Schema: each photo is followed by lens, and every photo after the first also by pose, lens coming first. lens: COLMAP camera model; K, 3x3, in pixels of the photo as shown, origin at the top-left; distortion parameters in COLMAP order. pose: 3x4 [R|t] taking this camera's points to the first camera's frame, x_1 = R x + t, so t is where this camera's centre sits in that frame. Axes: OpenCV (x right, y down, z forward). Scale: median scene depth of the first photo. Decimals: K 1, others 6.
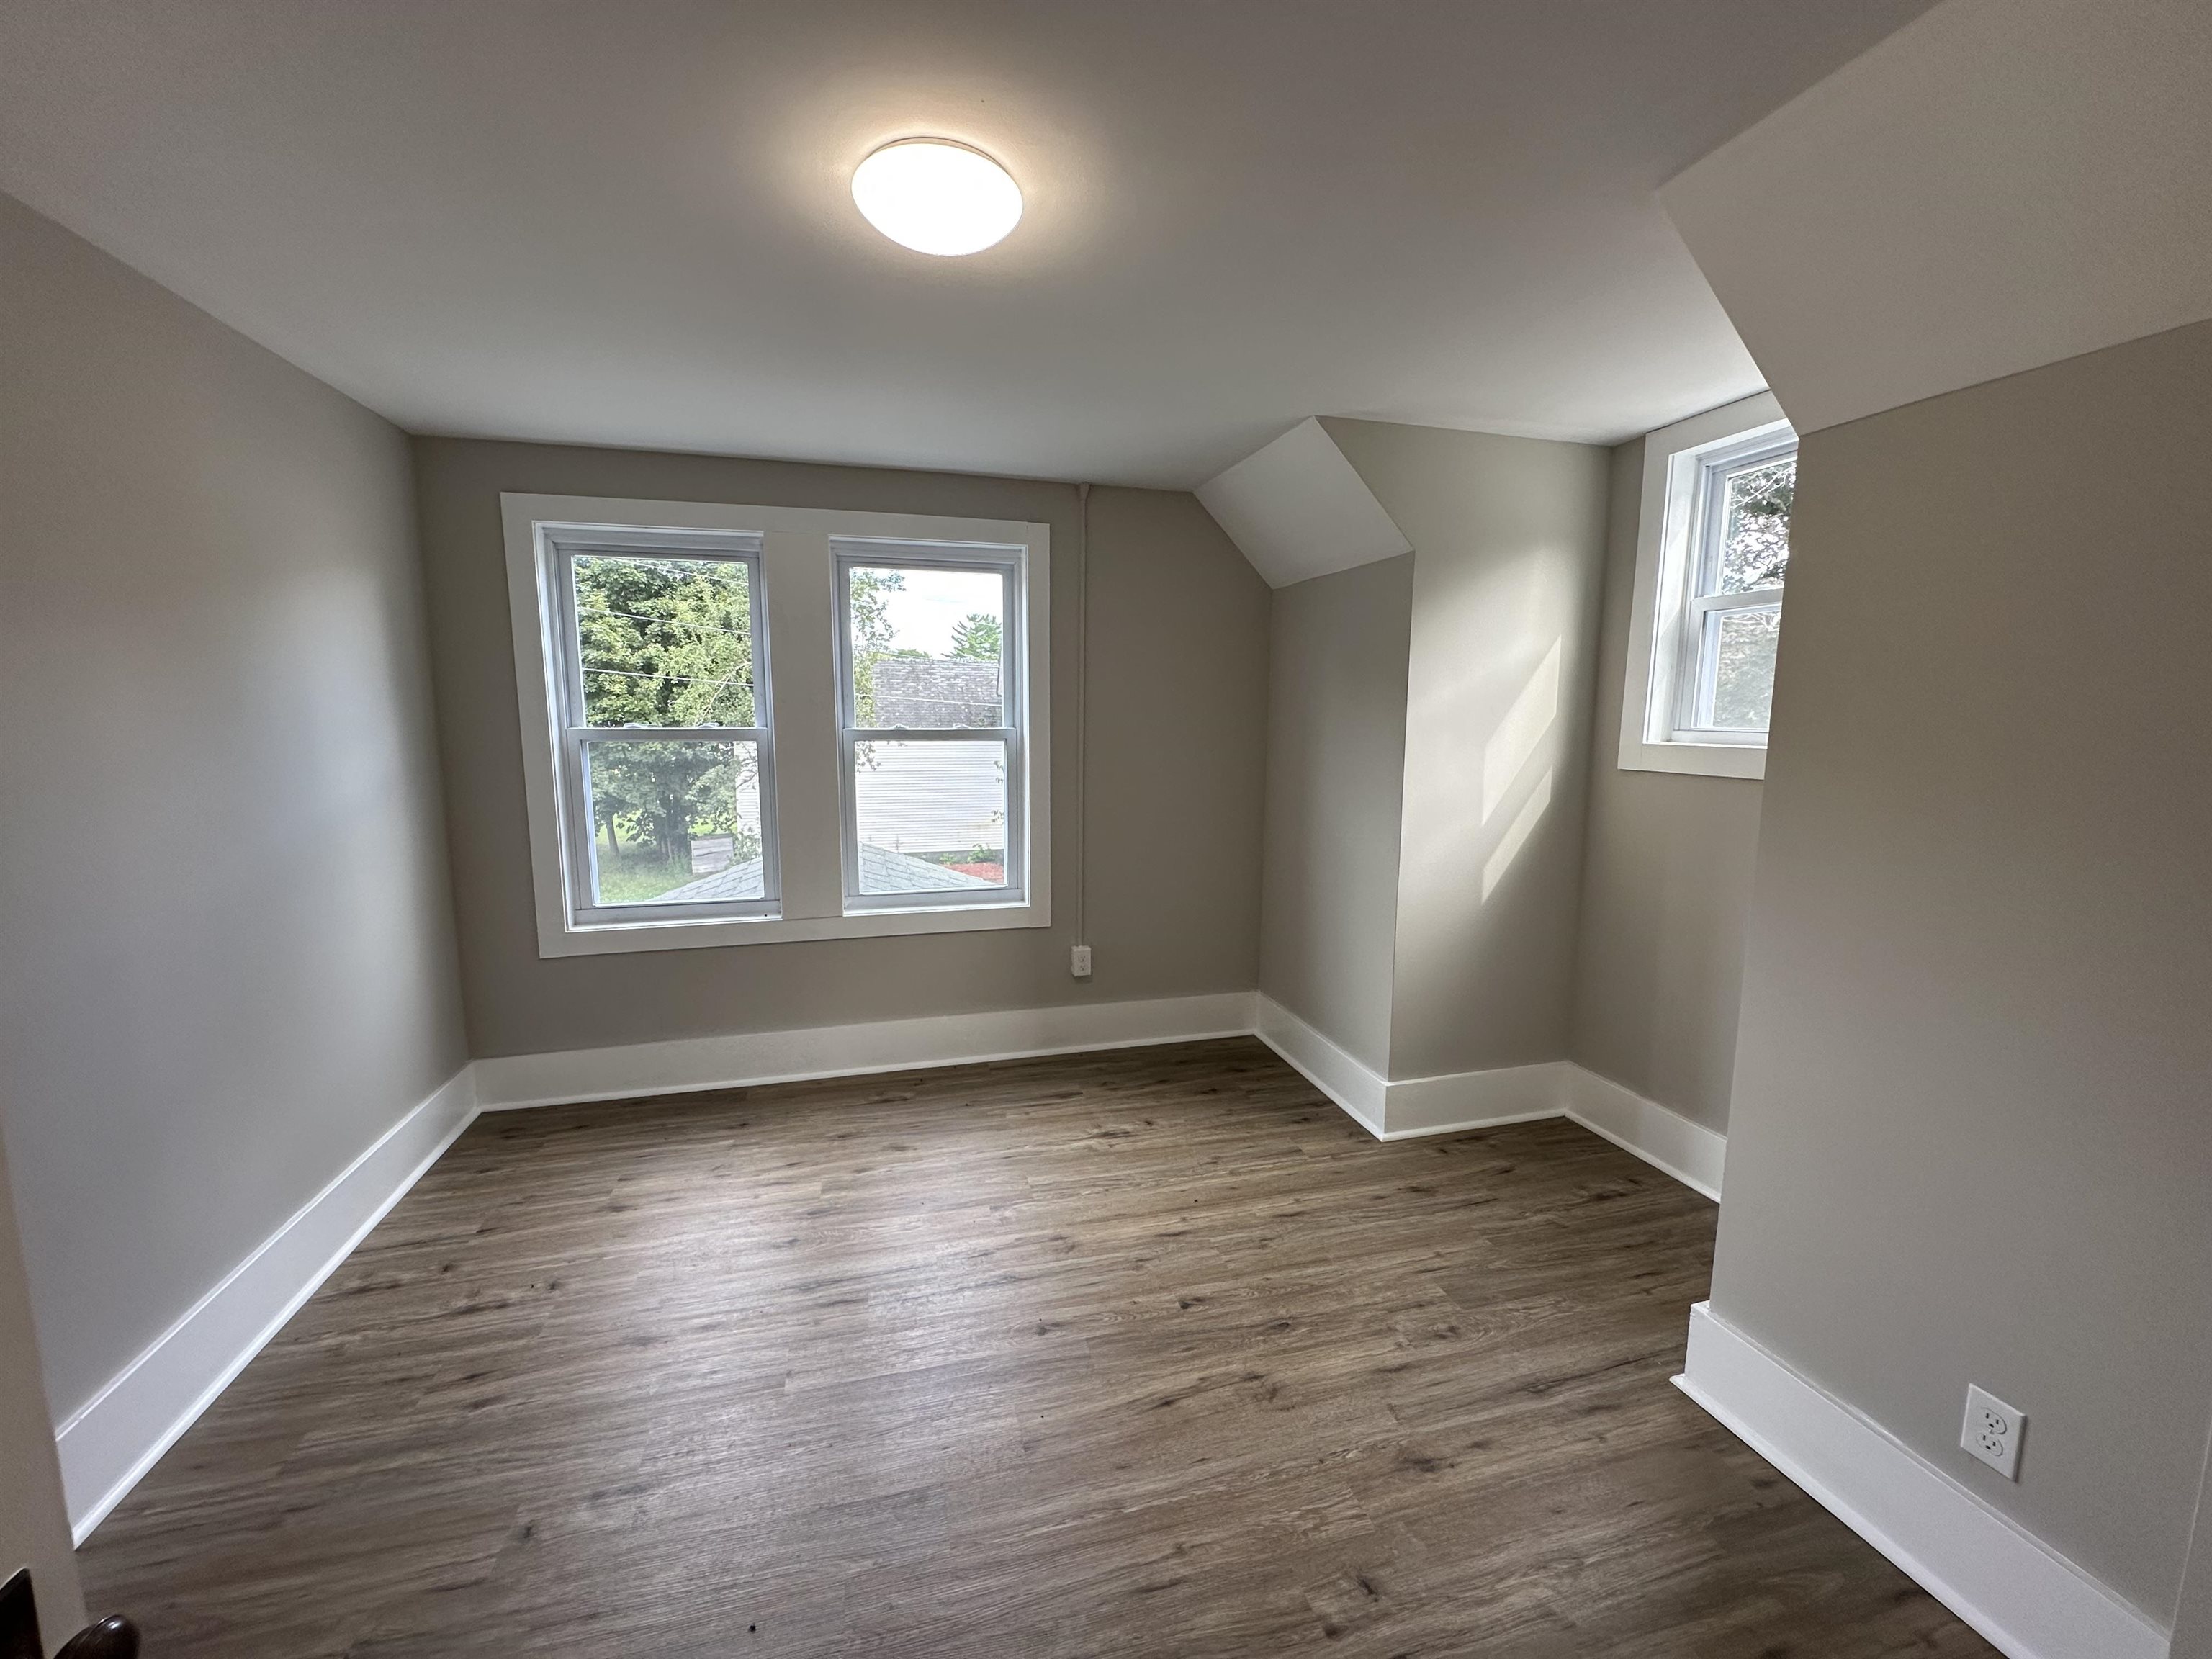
lens RADIAL K [[880.9, 0, 1096.5], [0, 880.9, 831.8], [0, 0, 1]] dist [-0.000341, 0.000221]
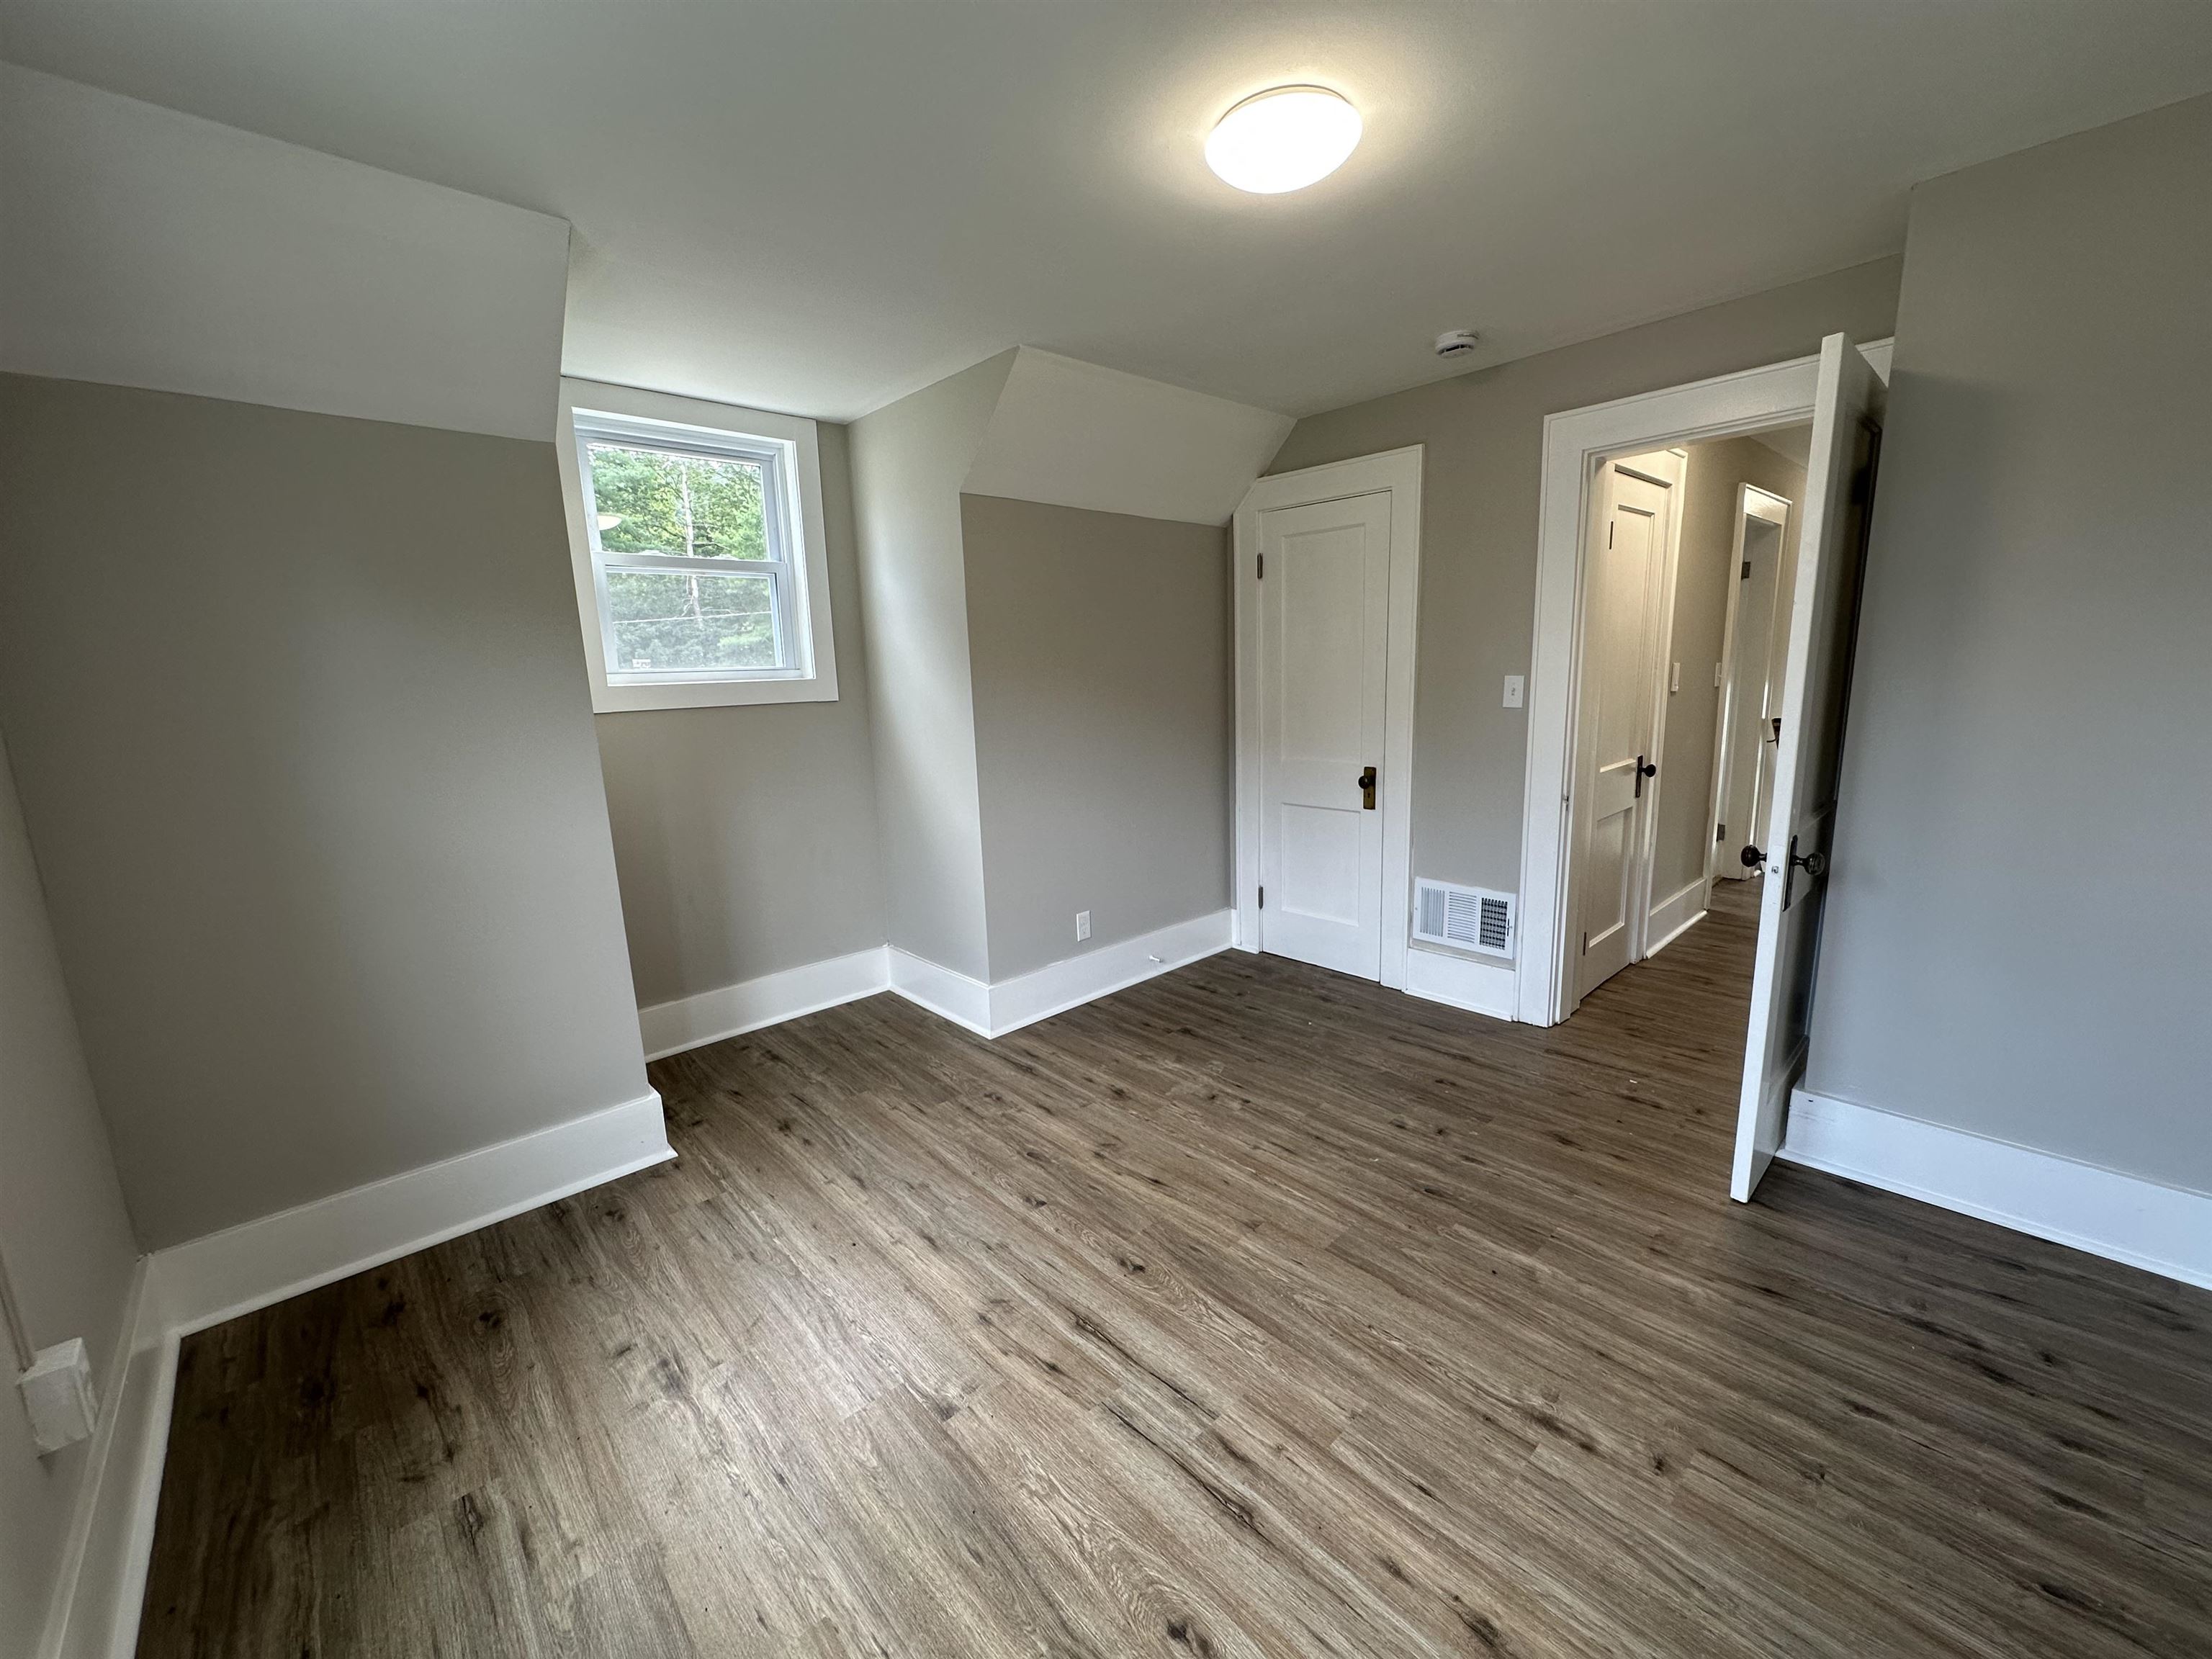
lens RADIAL K [[880.9, 0, 1110.3], [0, 880.9, 837.6], [0, 0, 1]] dist [-0.000341, 0.000221]
pose [[-0.471889, -0.156277, 0.867697, -0.814863], [0.150860, 0.955338, 0.254106, -0.140876], [-0.868655, 0.250811, -0.427237, 1.315626]]
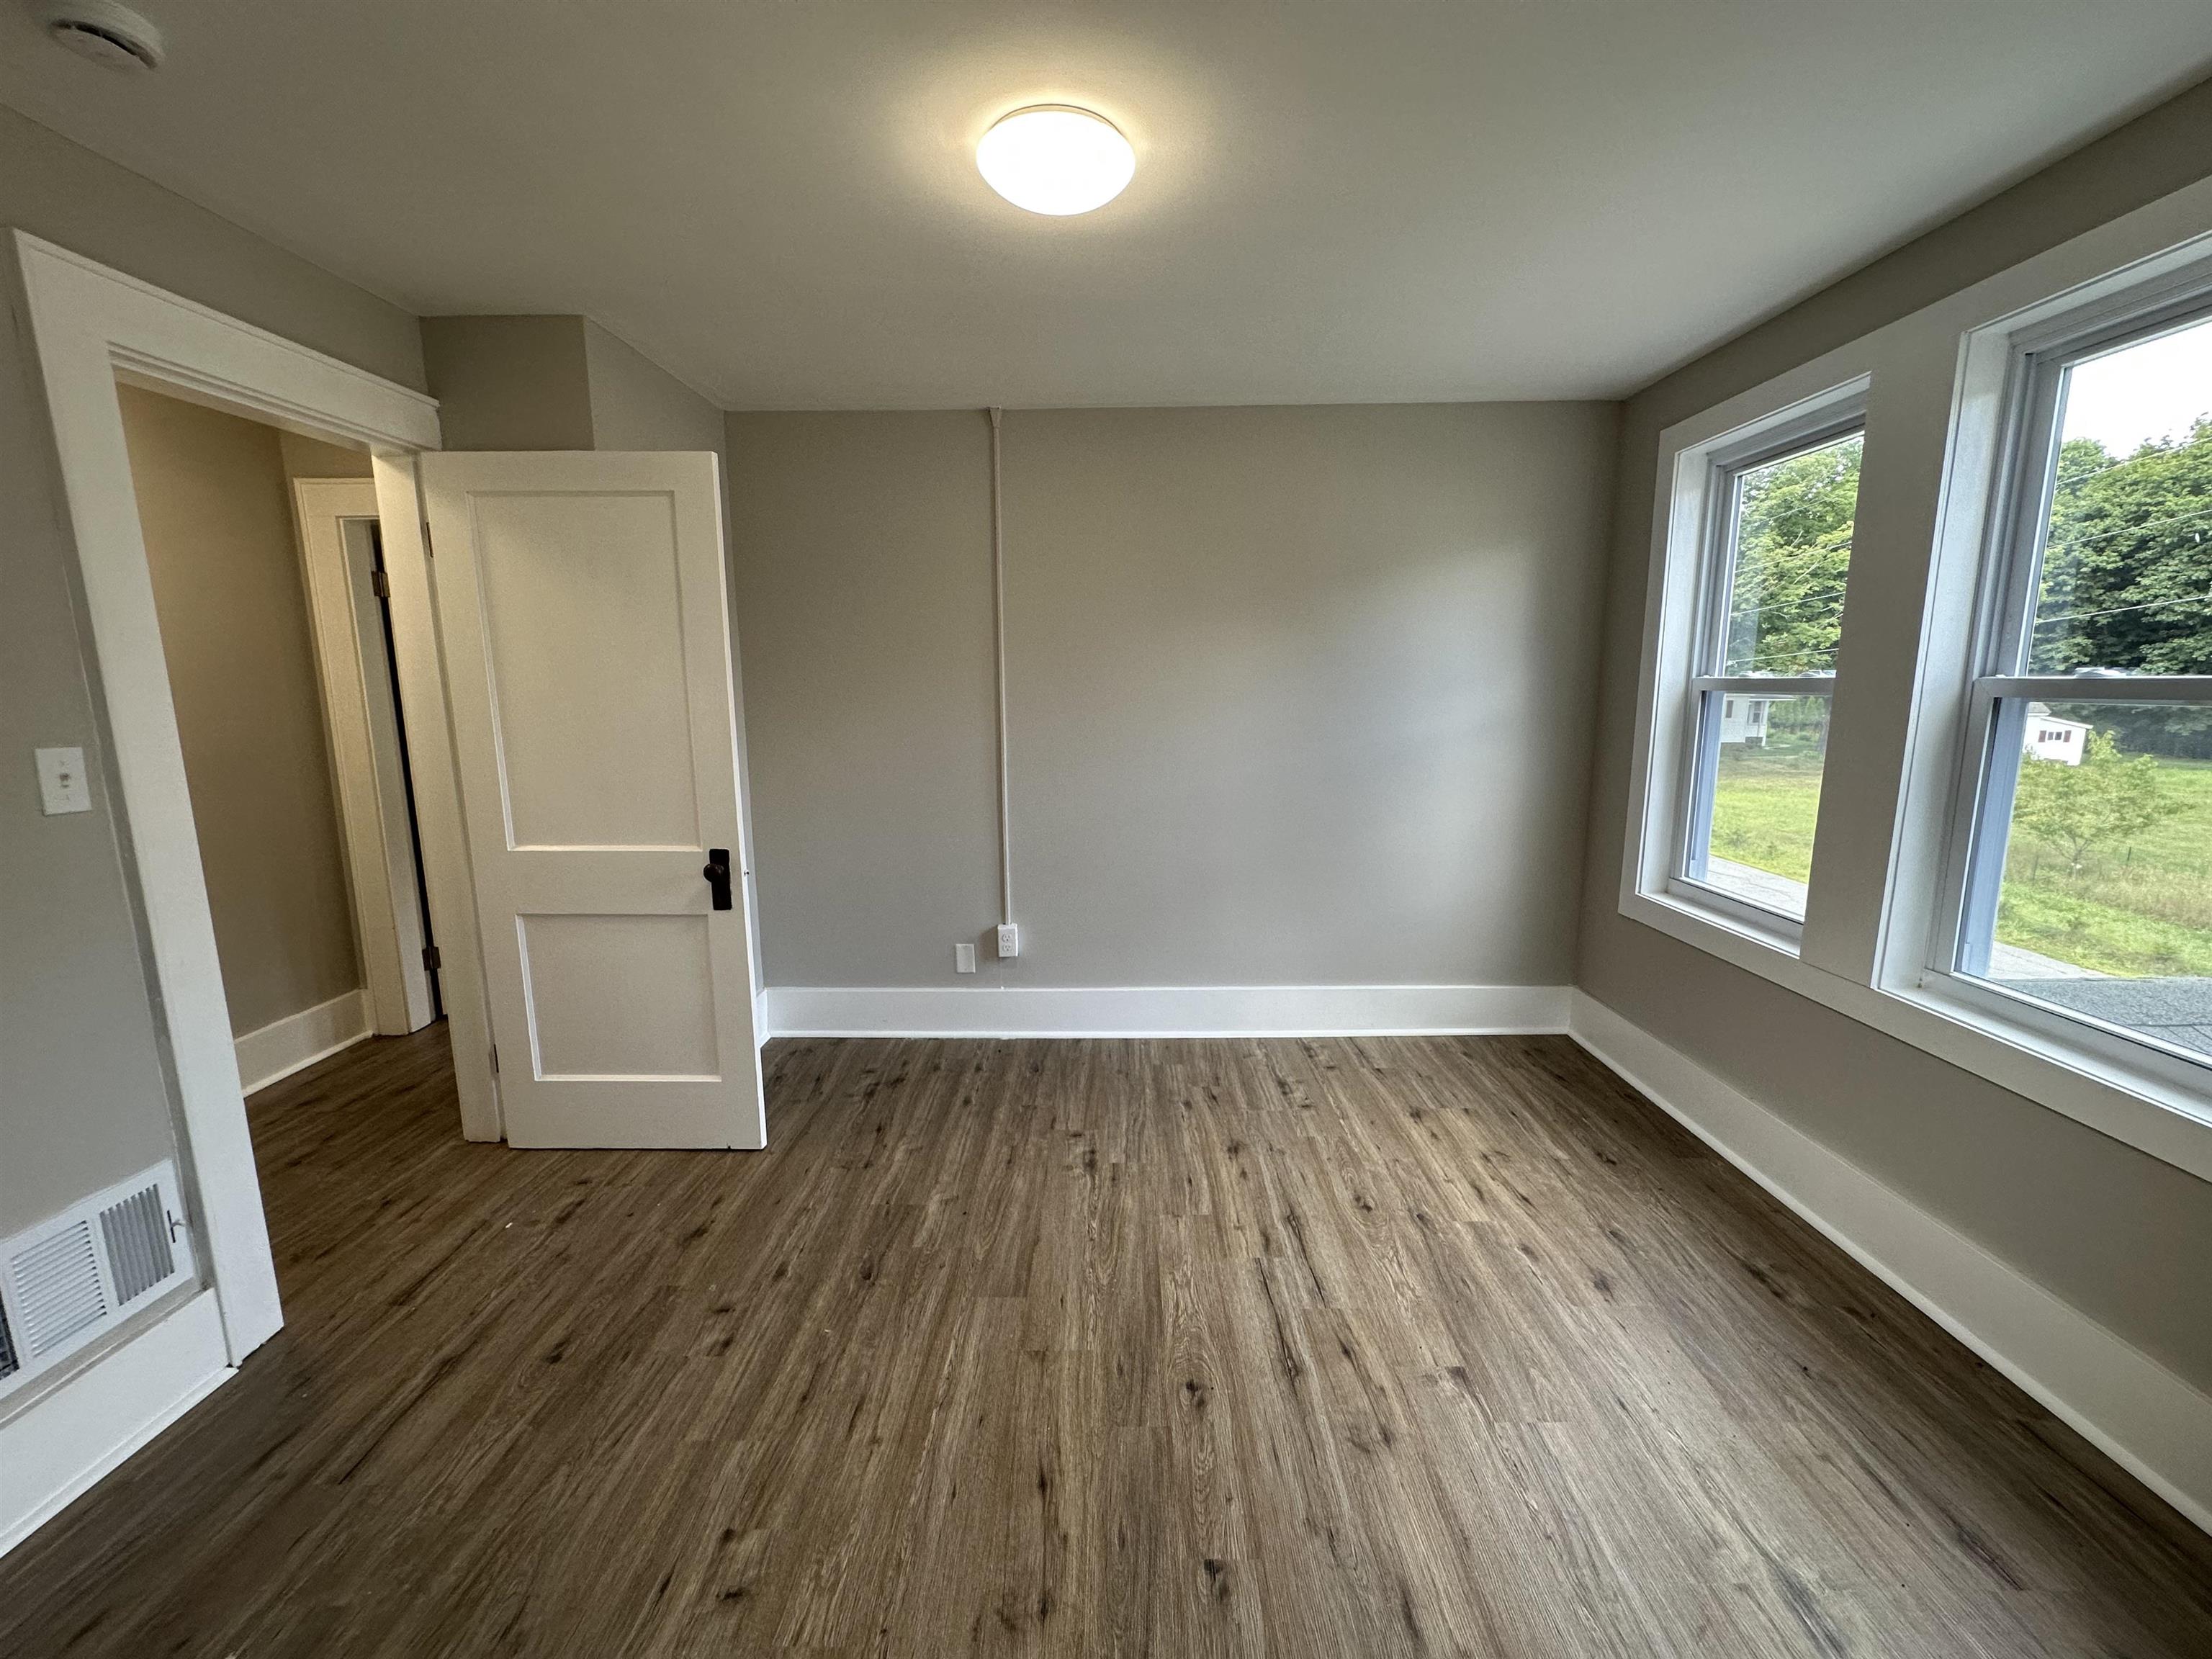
lens RADIAL K [[880.9, 0, 1108.6], [0, 880.9, 823.3], [0, 0, 1]] dist [-0.000341, 0.000221]
pose [[-0.264732, 0.151936, -0.952277, 0.673445], [-0.124927, 0.973785, 0.190097, -0.106200], [0.956196, 0.169289, -0.238811, 1.026011]]
